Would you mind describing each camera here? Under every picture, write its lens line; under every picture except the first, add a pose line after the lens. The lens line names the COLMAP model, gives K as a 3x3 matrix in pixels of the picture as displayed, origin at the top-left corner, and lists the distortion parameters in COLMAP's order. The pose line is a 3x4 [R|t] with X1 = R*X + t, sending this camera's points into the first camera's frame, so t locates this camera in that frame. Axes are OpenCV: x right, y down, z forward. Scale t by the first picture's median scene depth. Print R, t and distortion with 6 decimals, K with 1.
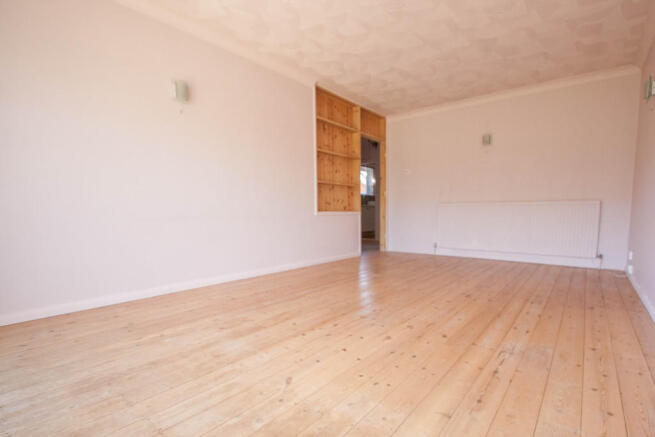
lens RADIAL K [[308.2, 0, 362.7], [0, 308.2, 242.0], [0, 0, 1]] dist [0.011467, -0.015748]
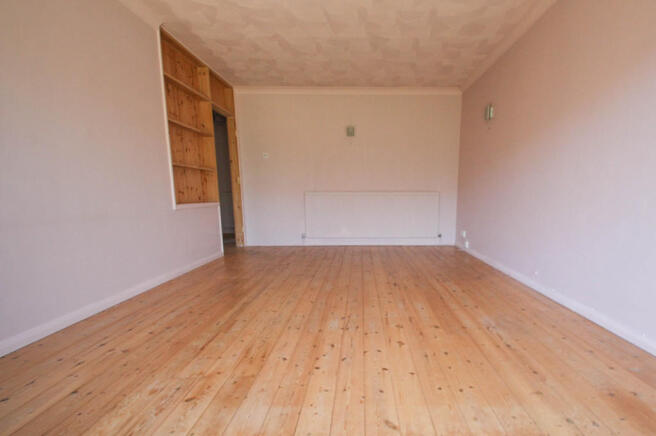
lens RADIAL K [[315.7, 0, 366.1], [0, 315.7, 244.2], [0, 0, 1]] dist [0.017896, -0.017726]
pose [[0.798841, -0.093771, 0.594188, -0.240969], [0.058028, 0.995181, 0.079038, -0.036913], [-0.598737, -0.028660, 0.800433, 0.112776]]
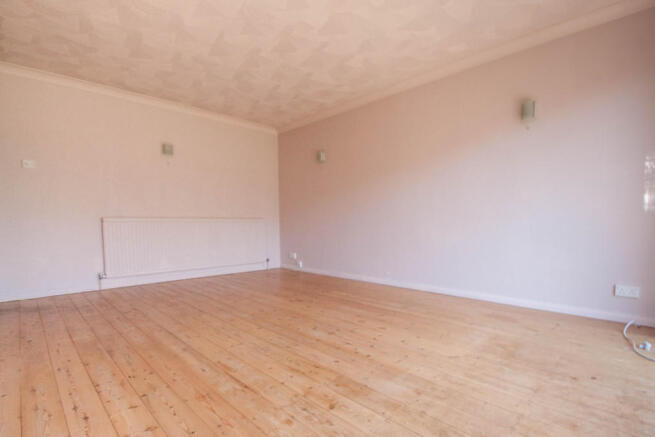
lens RADIAL K [[315.3, 0, 365.6], [0, 315.3, 244.7], [0, 0, 1]] dist [0.017896, -0.017726]
pose [[0.102512, -0.066524, 0.992505, -0.514555], [0.099828, 0.993412, 0.056274, -0.050926], [-0.989710, 0.093311, 0.108477, 0.374684]]
